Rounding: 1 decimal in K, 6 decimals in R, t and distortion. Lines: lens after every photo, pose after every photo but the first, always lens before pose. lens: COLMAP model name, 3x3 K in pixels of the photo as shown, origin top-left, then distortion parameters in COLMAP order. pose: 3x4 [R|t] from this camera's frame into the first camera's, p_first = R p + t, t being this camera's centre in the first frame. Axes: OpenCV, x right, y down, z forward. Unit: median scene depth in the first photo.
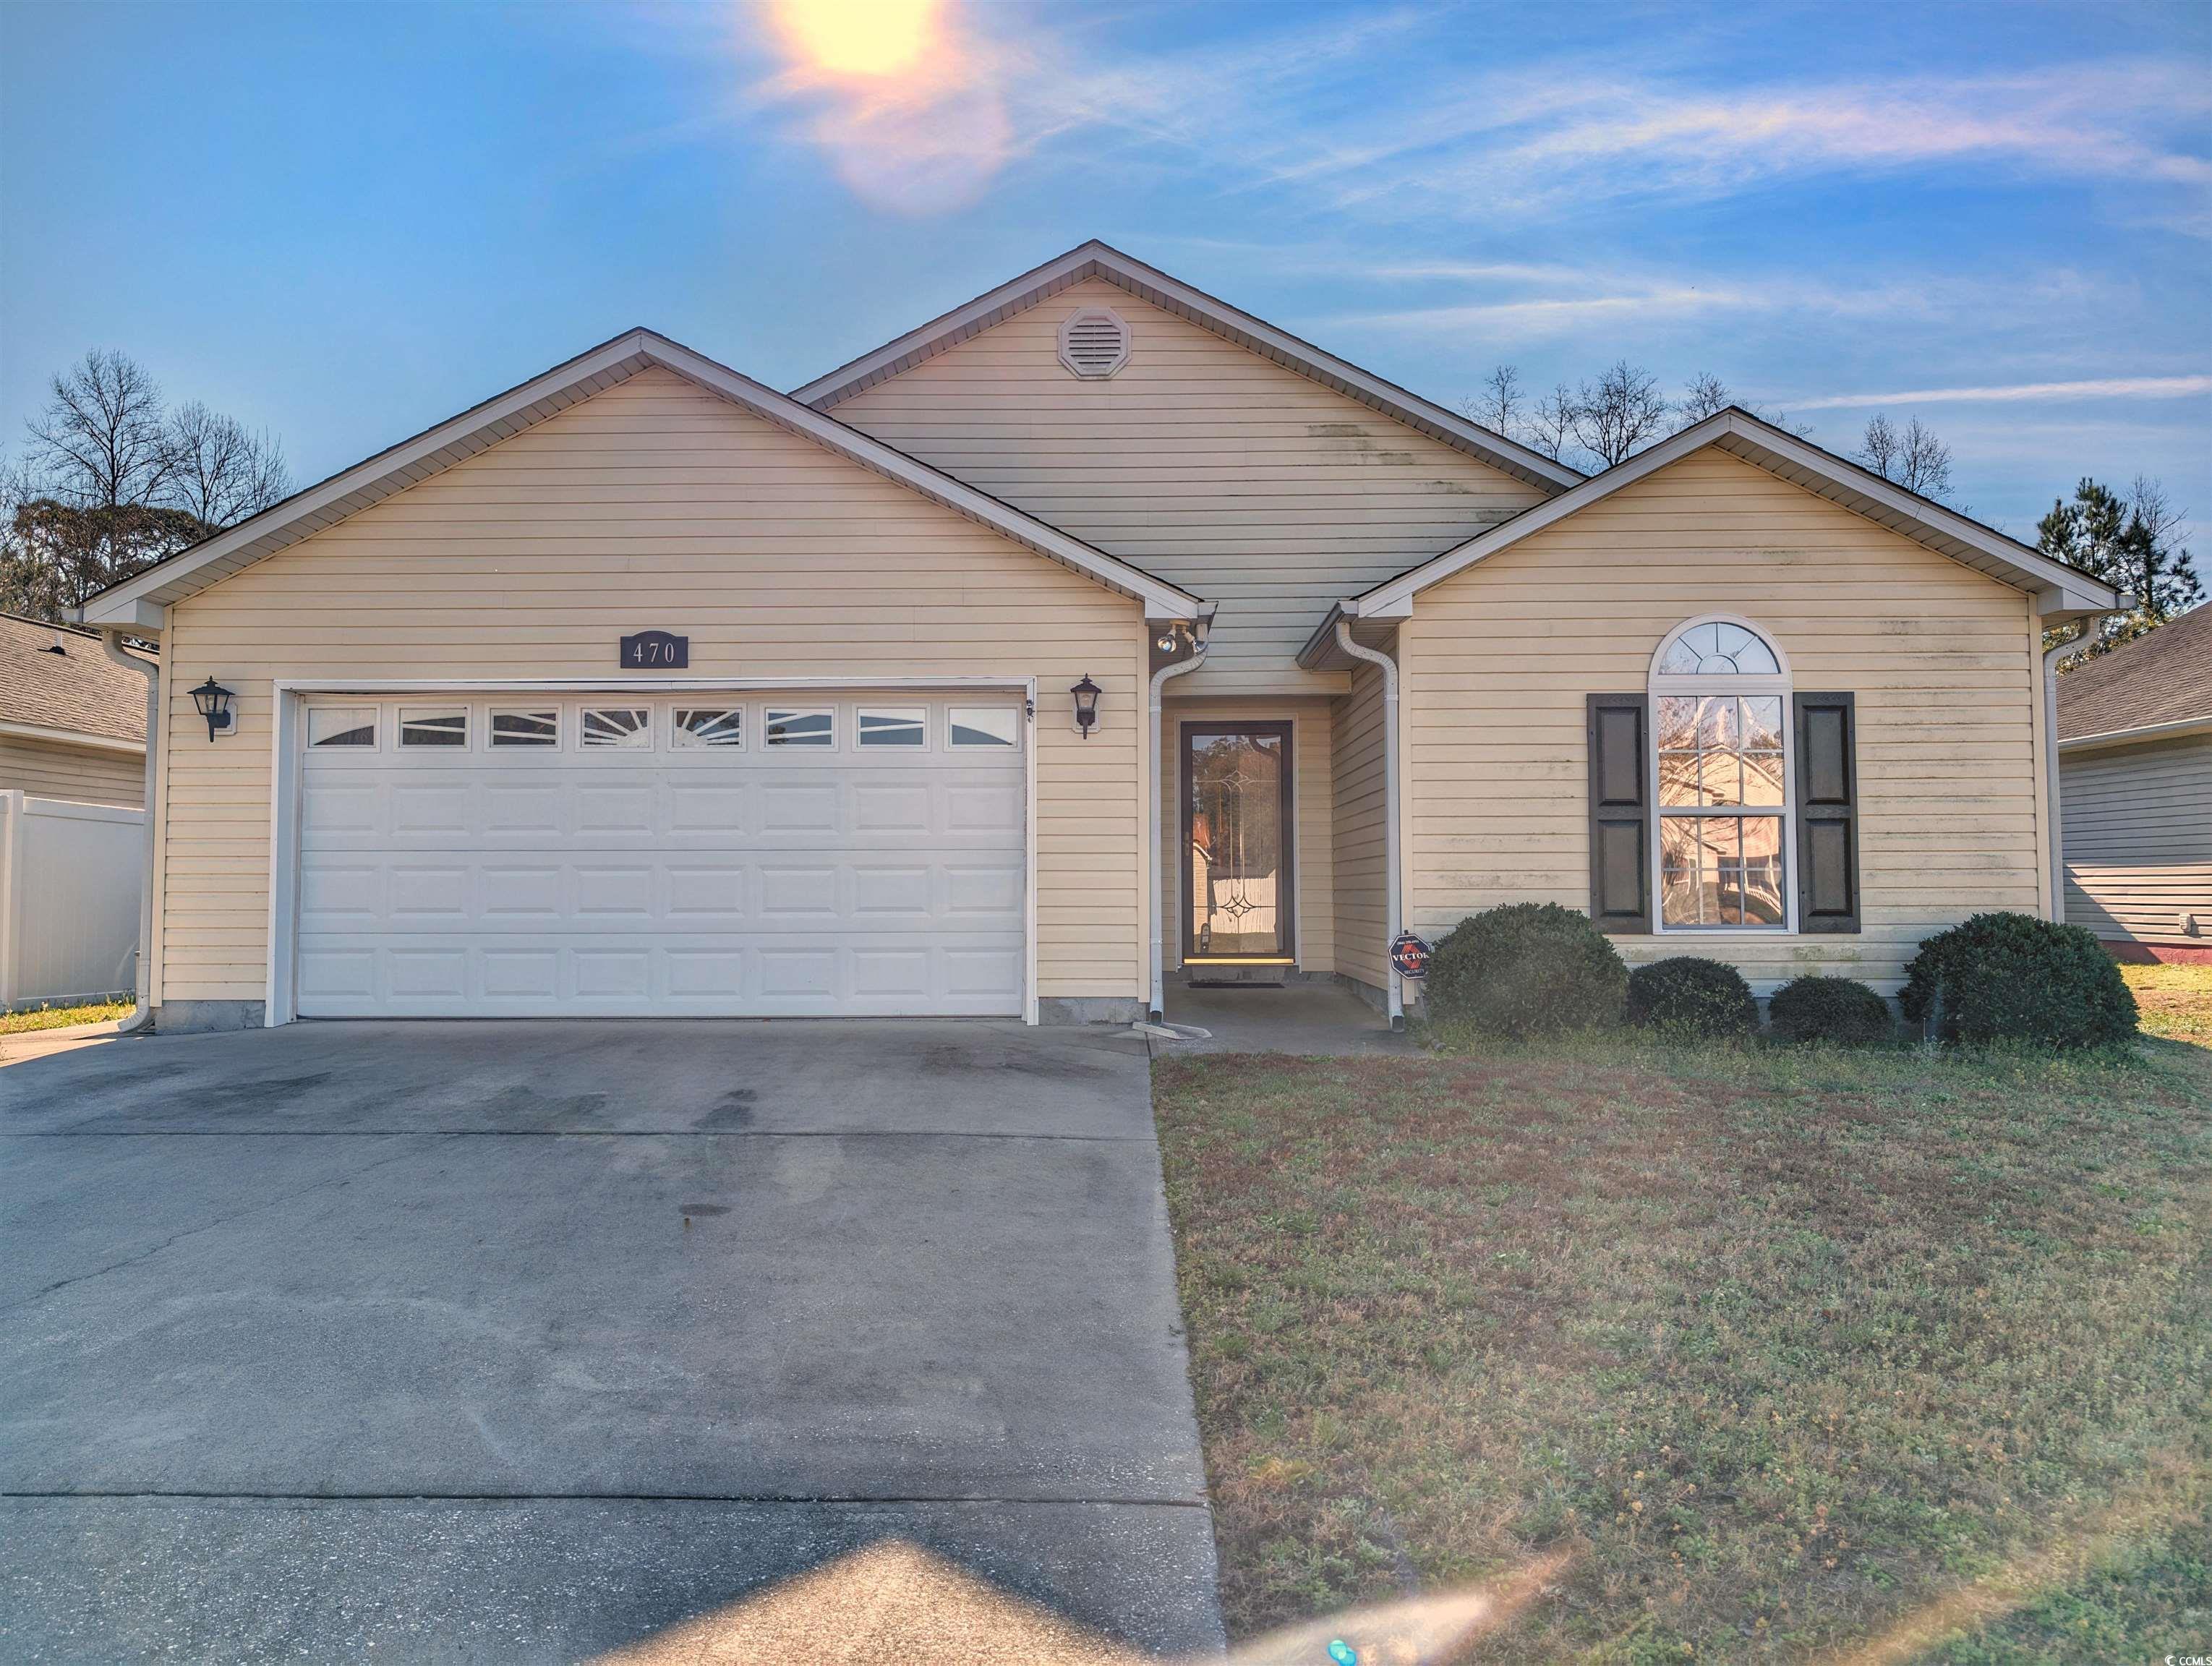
lens RADIAL K [[1596.2, 0, 1114.8], [0, 1596.2, 840.4], [0, 0, 1]] dist [0.001212, -0.010804]
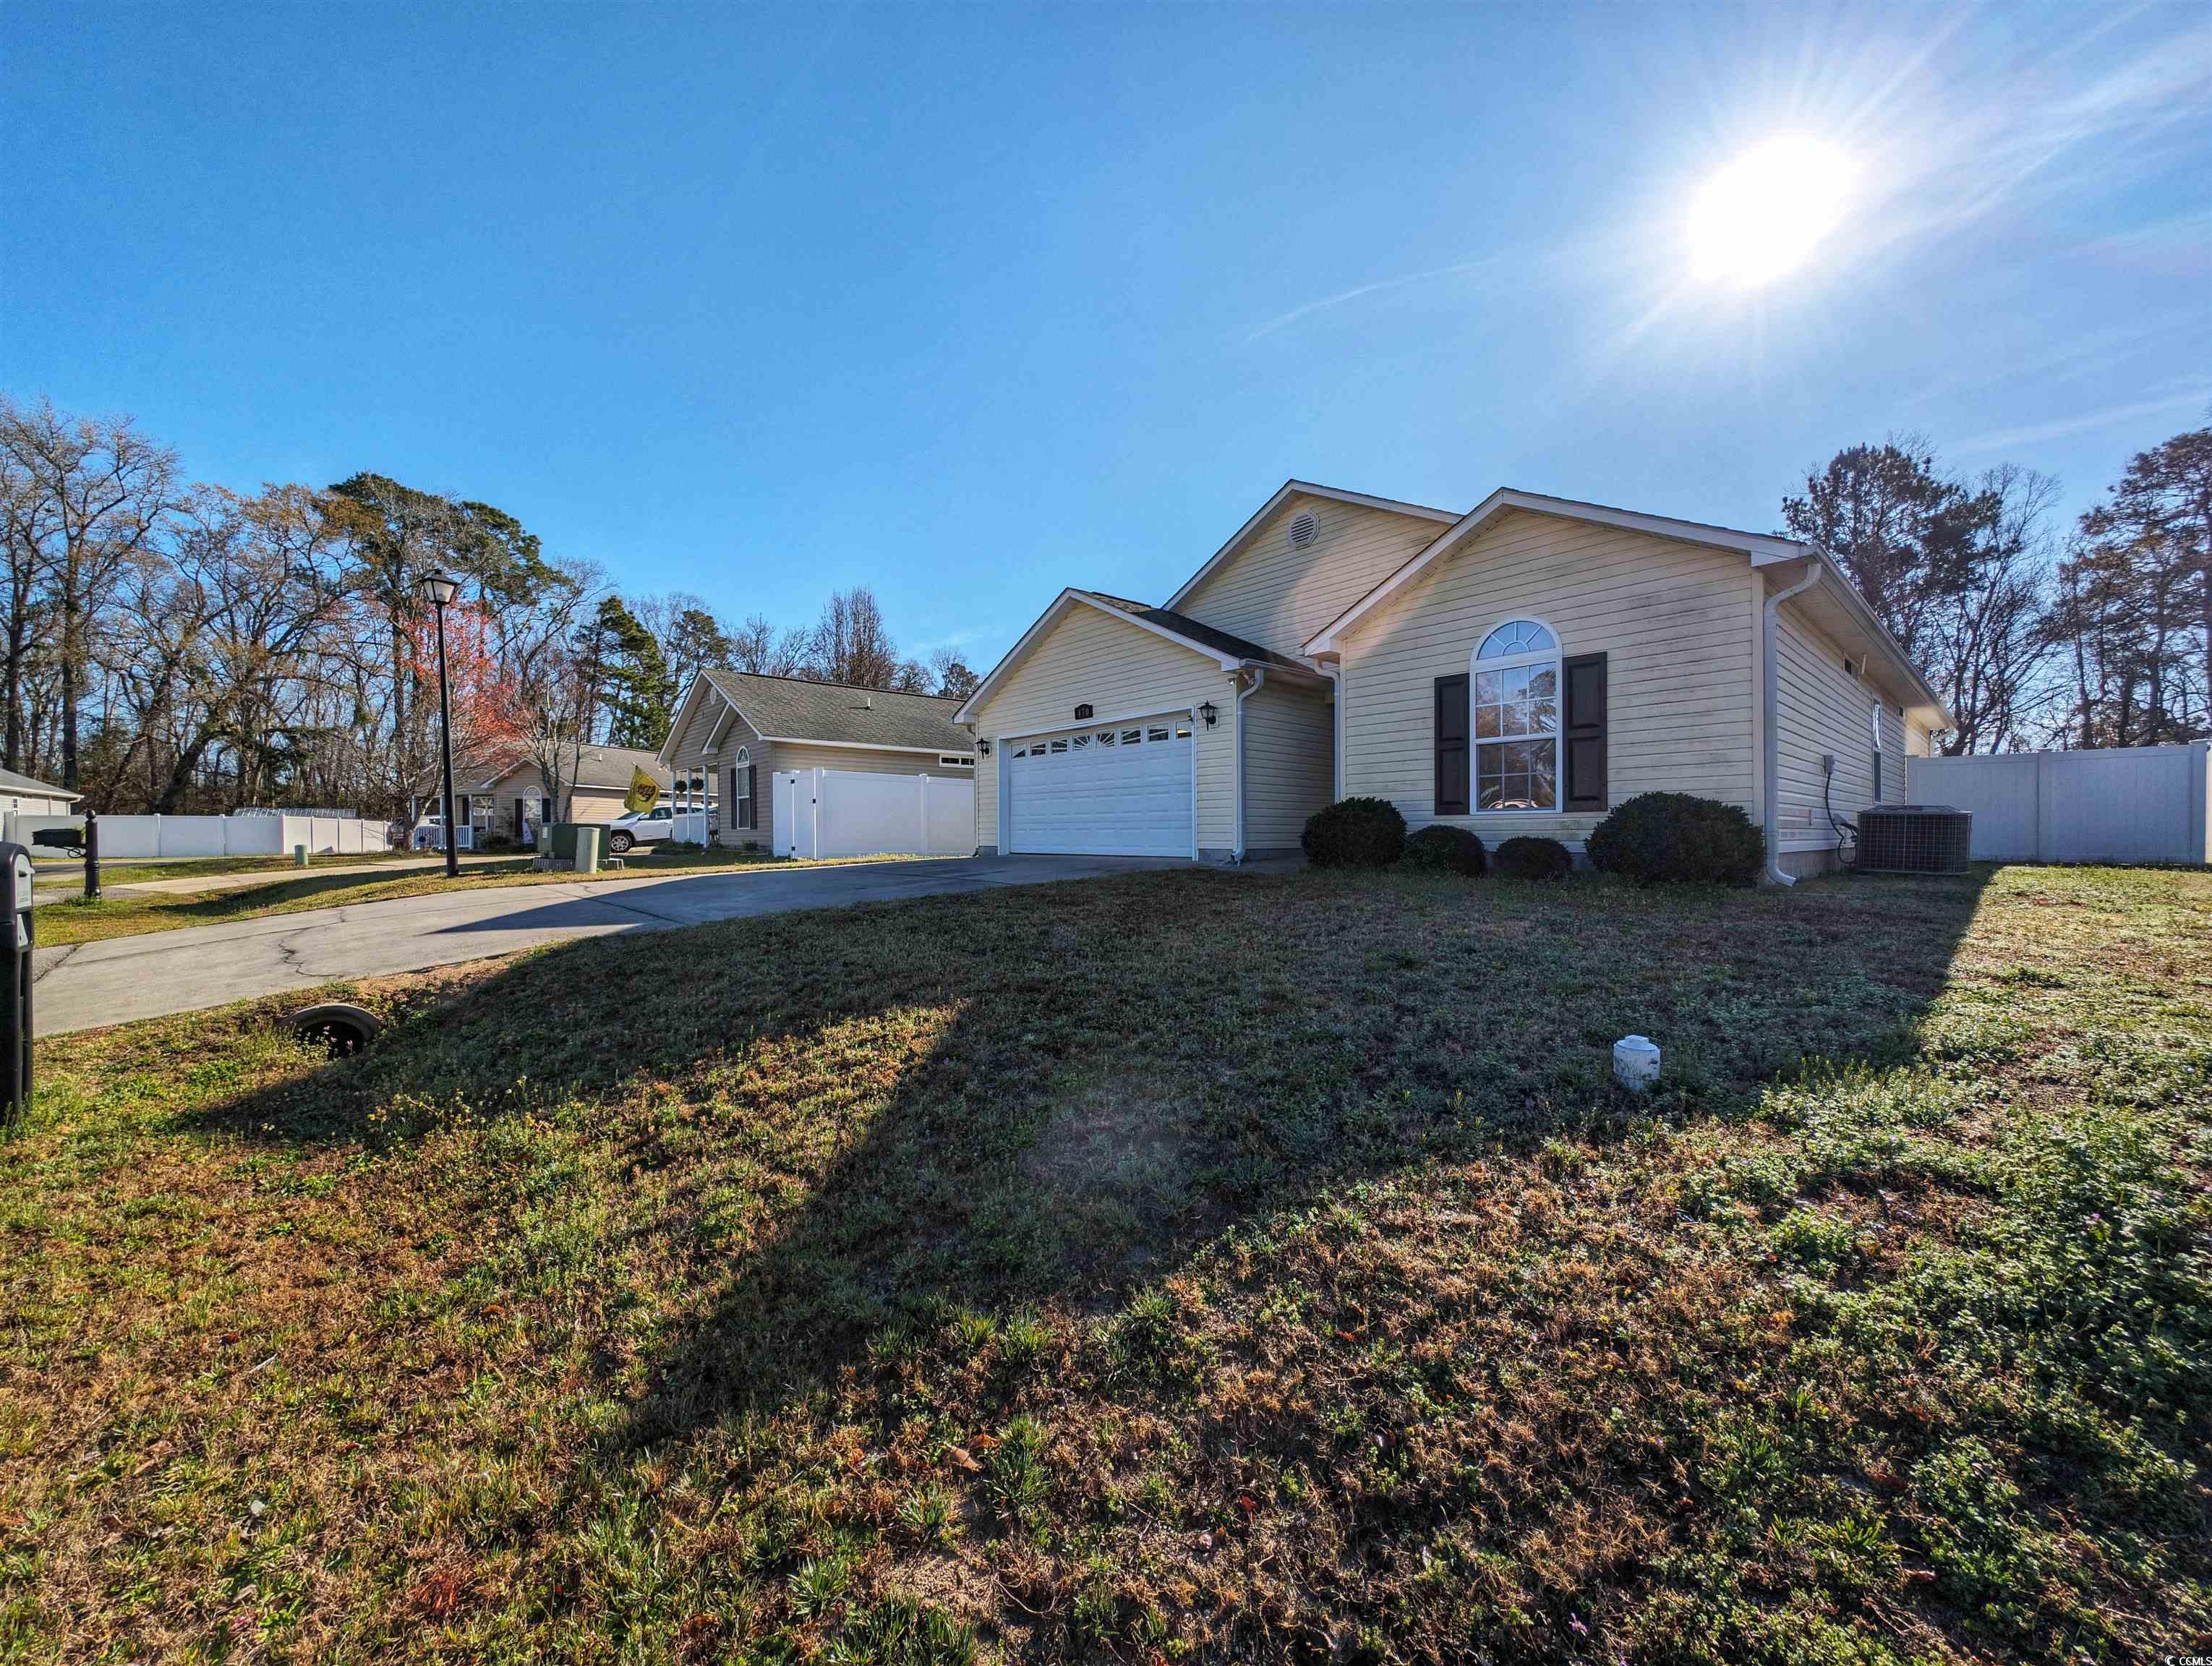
lens RADIAL K [[823.8, 0, 1106.9], [0, 823.8, 839.7], [0, 0, 1]] dist [0.000883, -0.000016]
pose [[0.683707, 0.002799, -0.729751, 0.695280], [0.032064, 0.998912, 0.033872, 0.042228], [0.729052, -0.046557, 0.682874, 0.115722]]
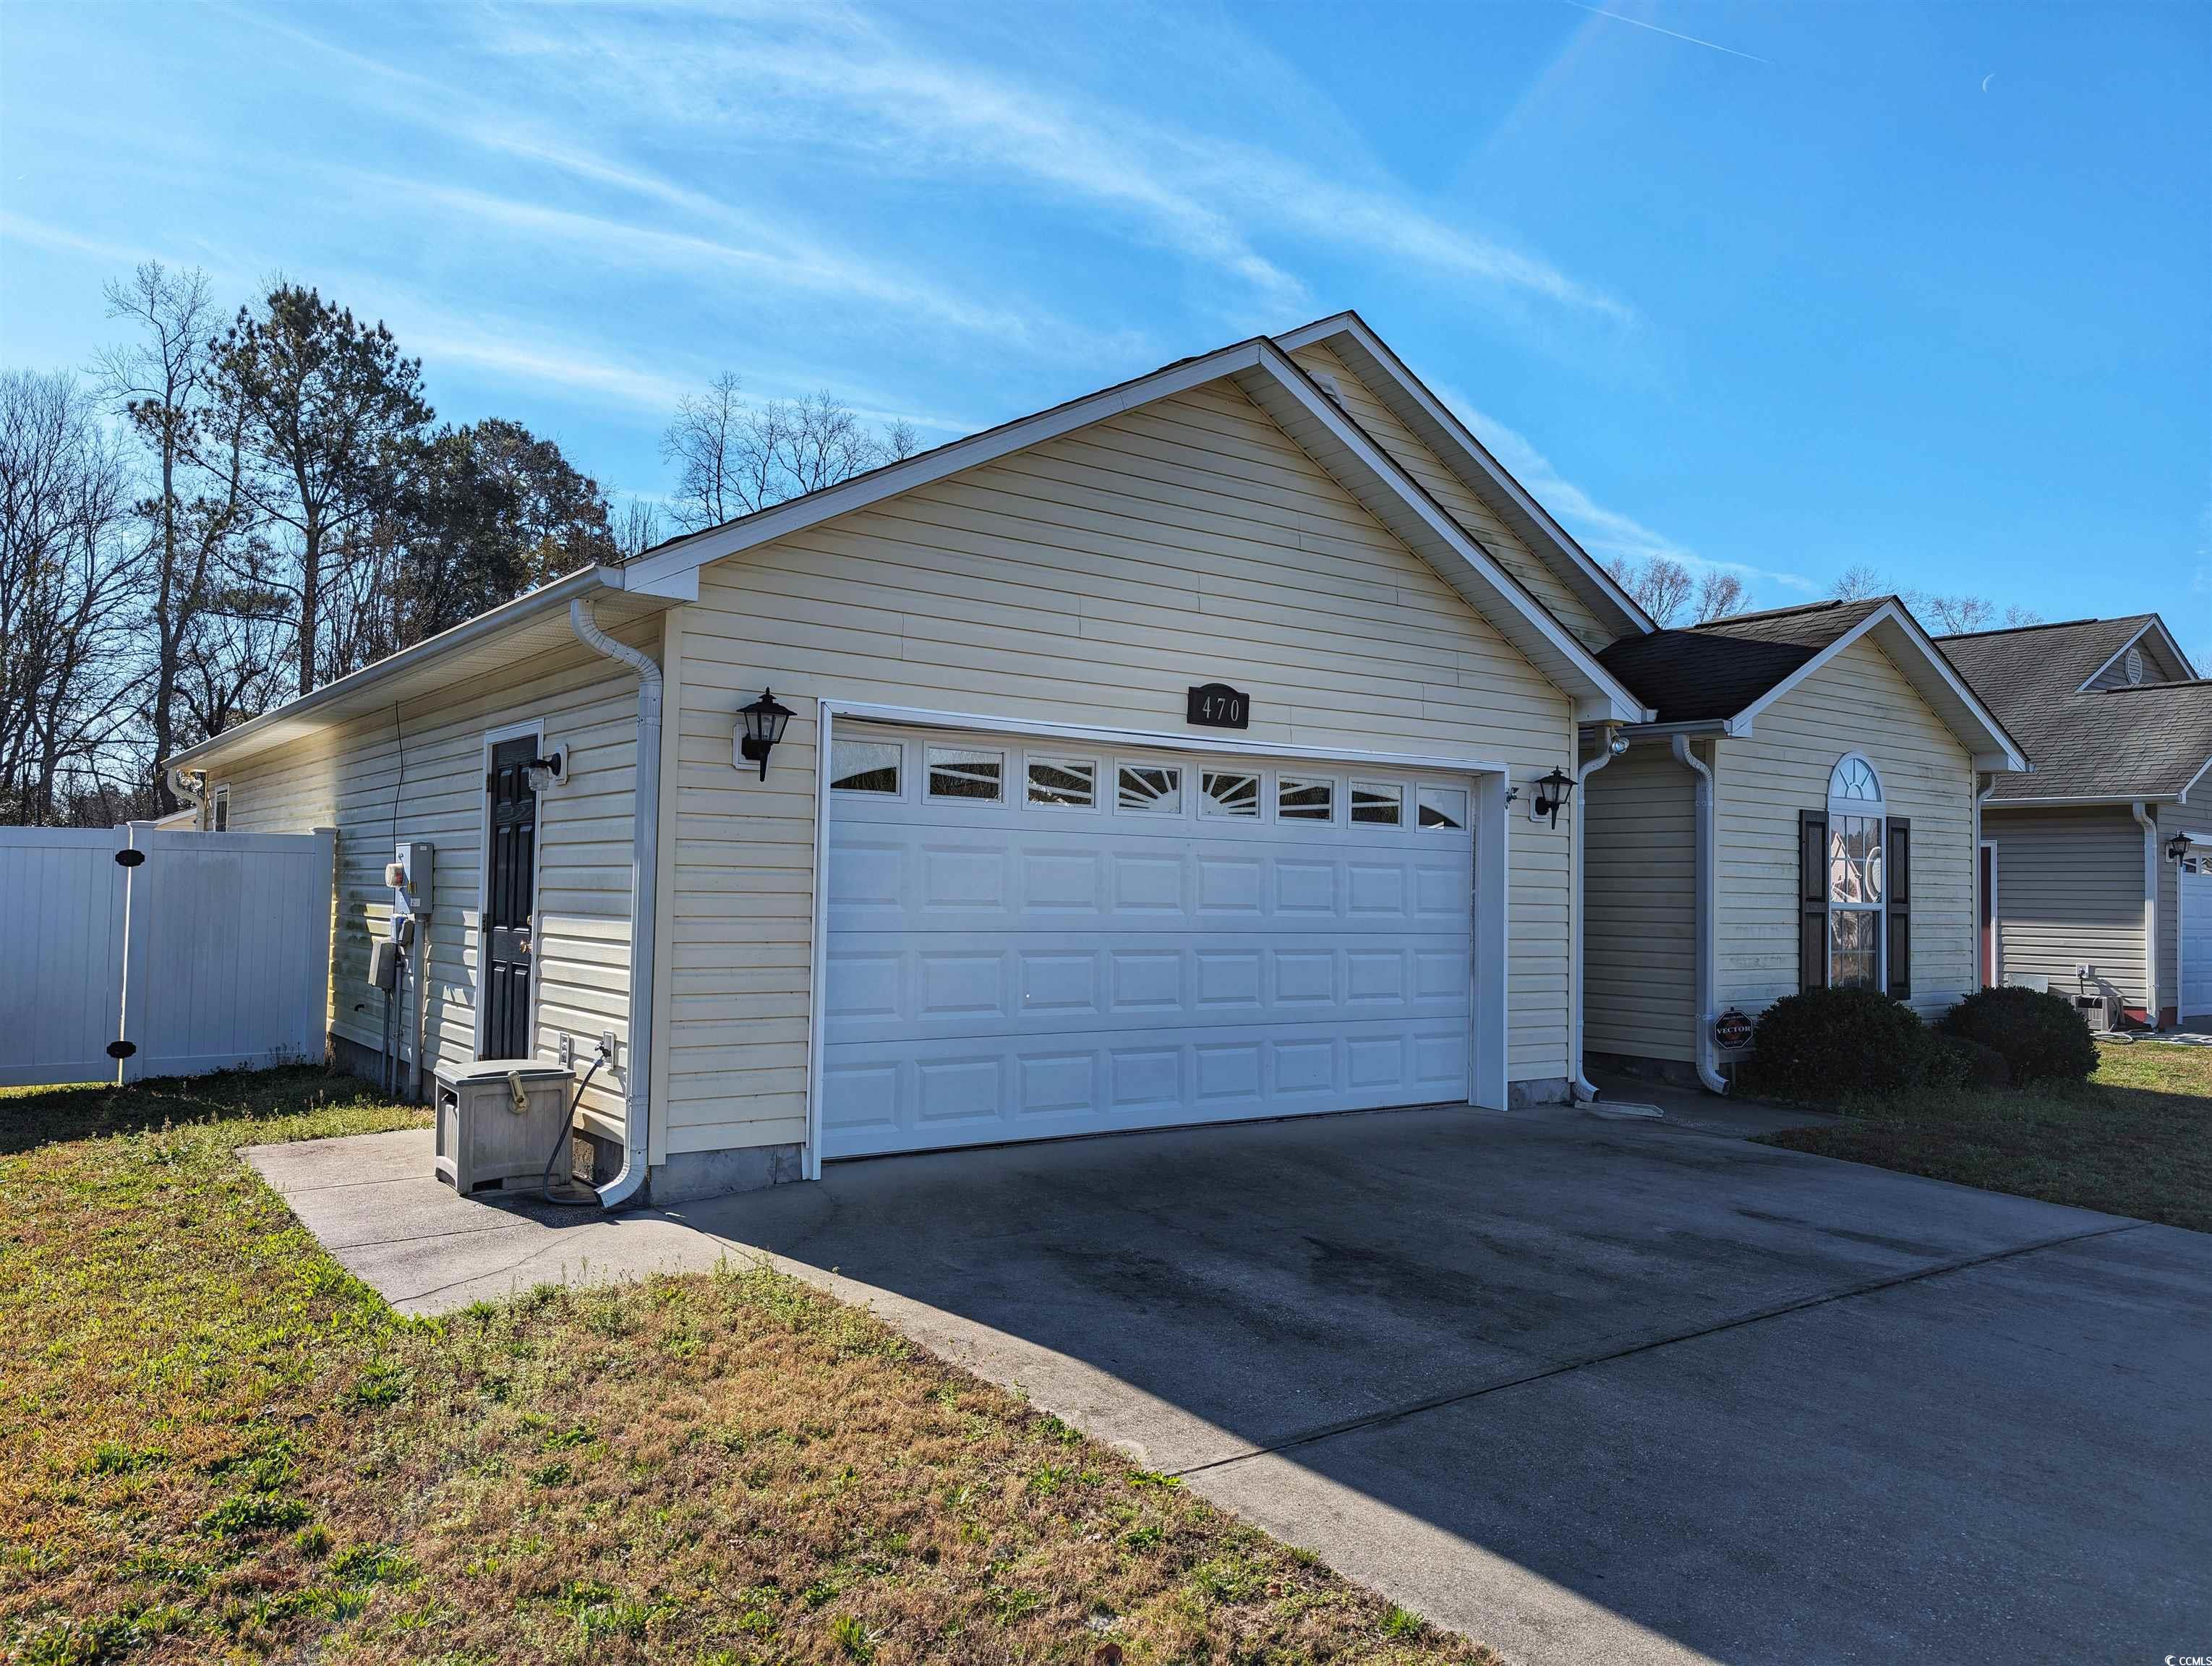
lens RADIAL K [[1596.2, 0, 1107.7], [0, 1596.2, 824.7], [0, 0, 1]] dist [0.001212, -0.010804]
pose [[0.792146, 0.043760, 0.608760, -0.858680], [-0.040525, 0.998996, -0.019079, -0.034732], [-0.608984, -0.009557, 0.793125, 0.342780]]
